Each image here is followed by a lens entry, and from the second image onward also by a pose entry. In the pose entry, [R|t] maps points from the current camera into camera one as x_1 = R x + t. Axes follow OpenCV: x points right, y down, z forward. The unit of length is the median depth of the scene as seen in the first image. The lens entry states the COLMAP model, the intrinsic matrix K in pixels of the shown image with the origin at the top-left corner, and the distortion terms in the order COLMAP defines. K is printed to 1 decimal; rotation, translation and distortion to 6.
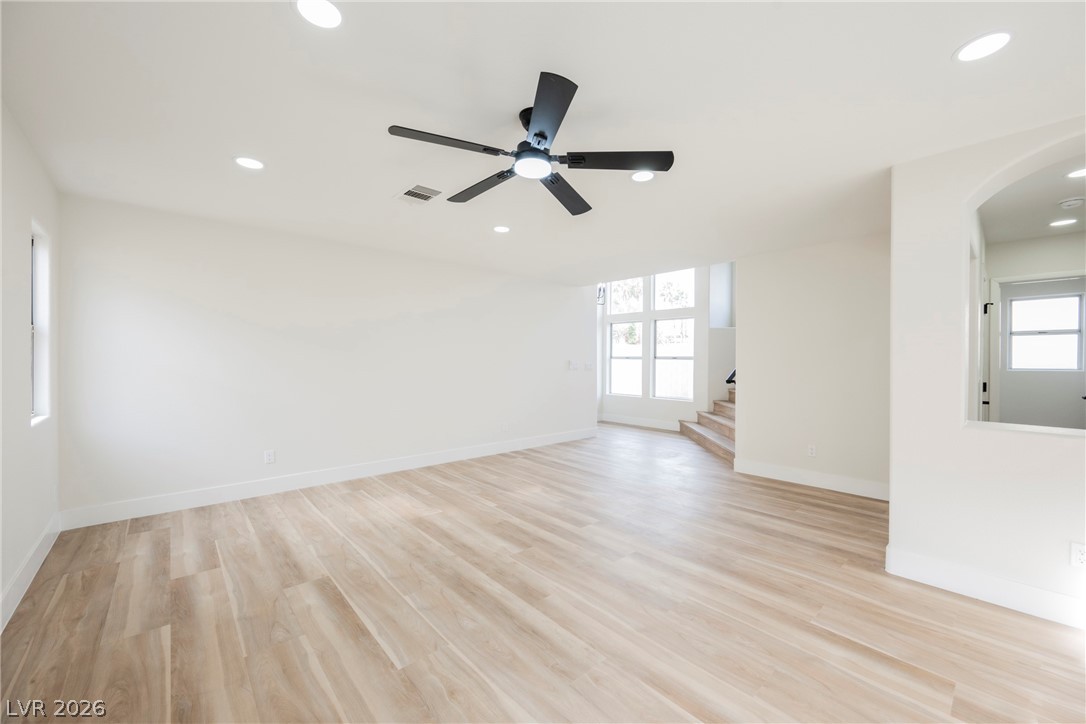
lens RADIAL K [[424.0, 0, 543.0], [0, 424.0, 362.0], [0, 0, 1]] dist [-0.002175, -0.000474]
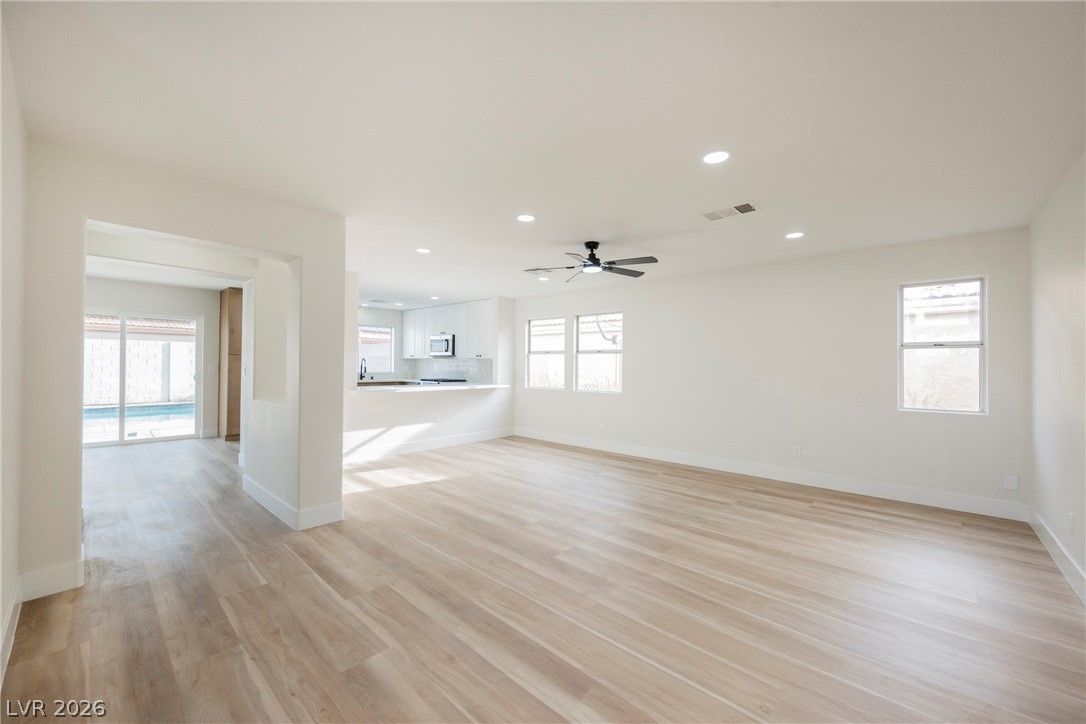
lens RADIAL K [[424.0, 0, 543.0], [0, 424.0, 362.0], [0, 0, 1]] dist [-0.002175, -0.000474]
pose [[-0.994605, -0.014786, -0.102678, 0.329764], [-0.014762, 0.999891, -0.000993, -0.009407], [0.102681, 0.000528, -0.994714, 2.428272]]
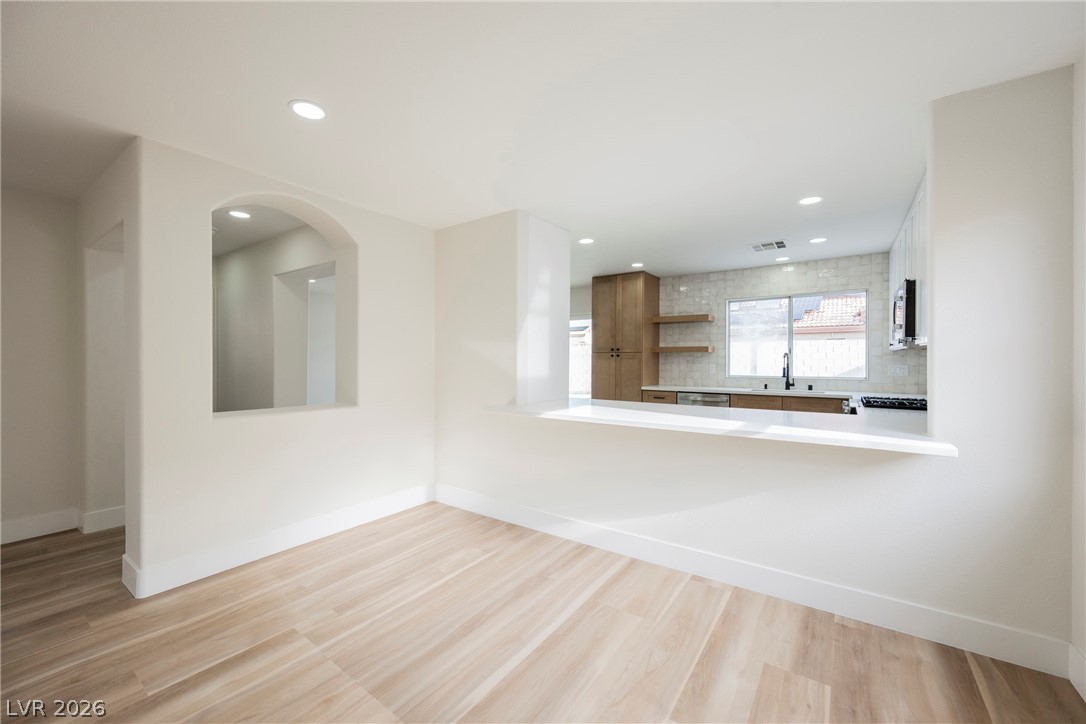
lens RADIAL K [[424.0, 0, 543.0], [0, 424.0, 362.0], [0, 0, 1]] dist [-0.002175, -0.000474]
pose [[-0.218040, -0.010753, 0.975881, -0.228538], [0.004740, 0.999916, 0.012077, -0.003575], [-0.975928, 0.007259, -0.217970, 0.376682]]
